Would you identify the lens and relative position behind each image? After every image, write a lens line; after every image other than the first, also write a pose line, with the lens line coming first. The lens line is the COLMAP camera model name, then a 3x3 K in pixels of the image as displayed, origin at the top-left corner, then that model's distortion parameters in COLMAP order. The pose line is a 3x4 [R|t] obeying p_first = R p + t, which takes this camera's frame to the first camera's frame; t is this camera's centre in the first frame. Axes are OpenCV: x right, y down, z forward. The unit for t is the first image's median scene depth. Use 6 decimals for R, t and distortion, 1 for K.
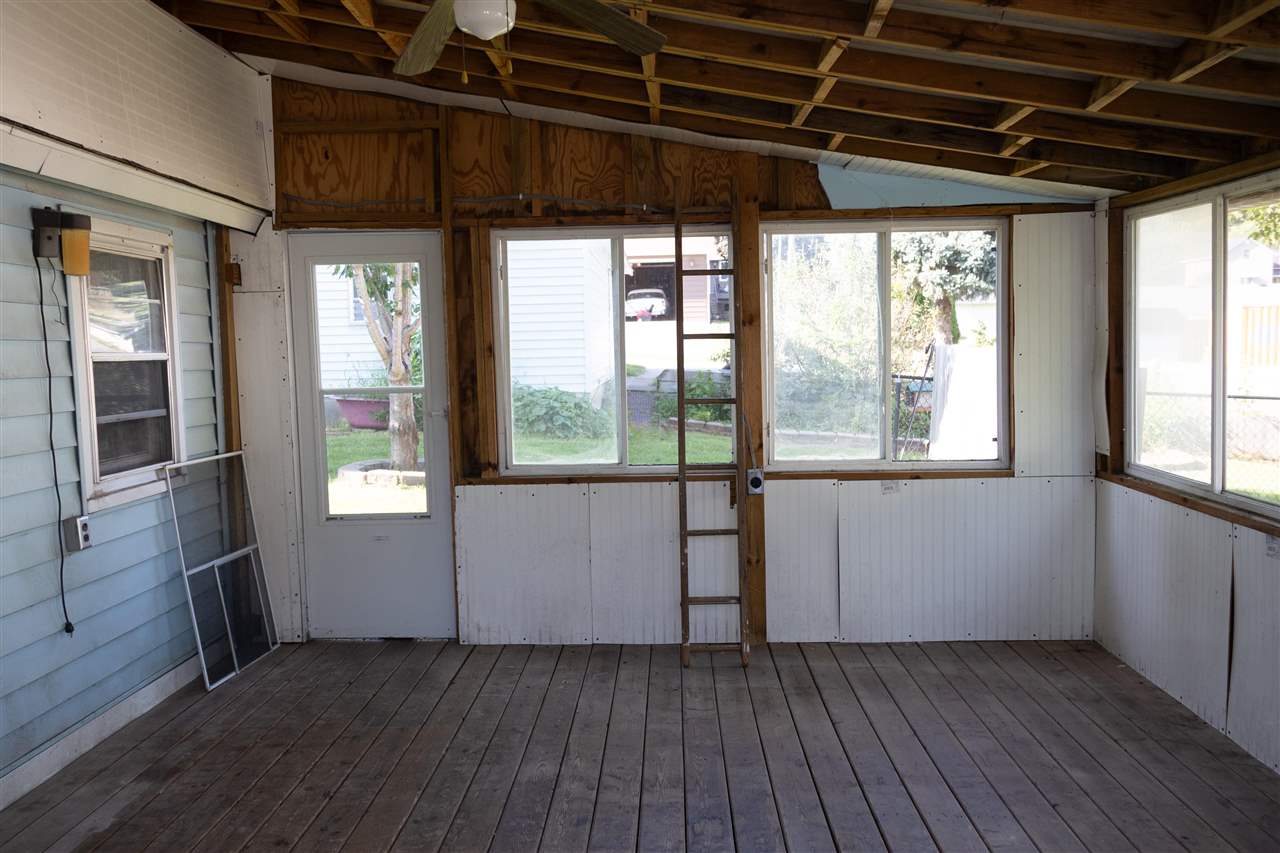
lens RADIAL K [[1054.1, 0, 634.2], [0, 1054.1, 424.7], [0, 0, 1]] dist [0.021495, -0.002132]
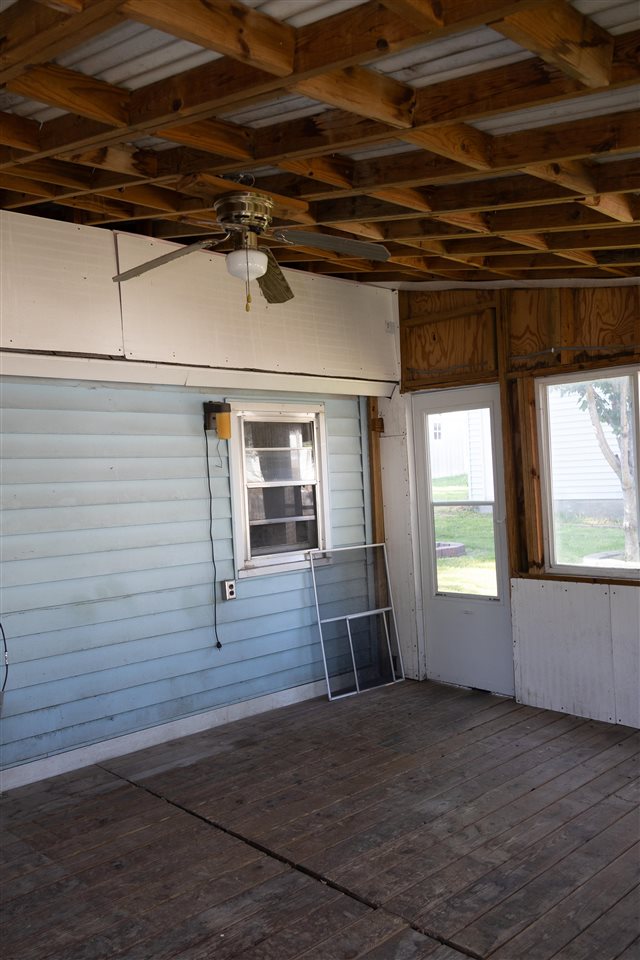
lens RADIAL K [[790.6, 0, 322.9], [0, 790.6, 483.5], [0, 0, 1]] dist [0.021495, -0.002132]
pose [[0.721054, -0.006741, -0.692846, 0.343858], [-0.020306, 0.999318, -0.030856, -0.023577], [0.692581, 0.036317, 0.720425, 0.139685]]
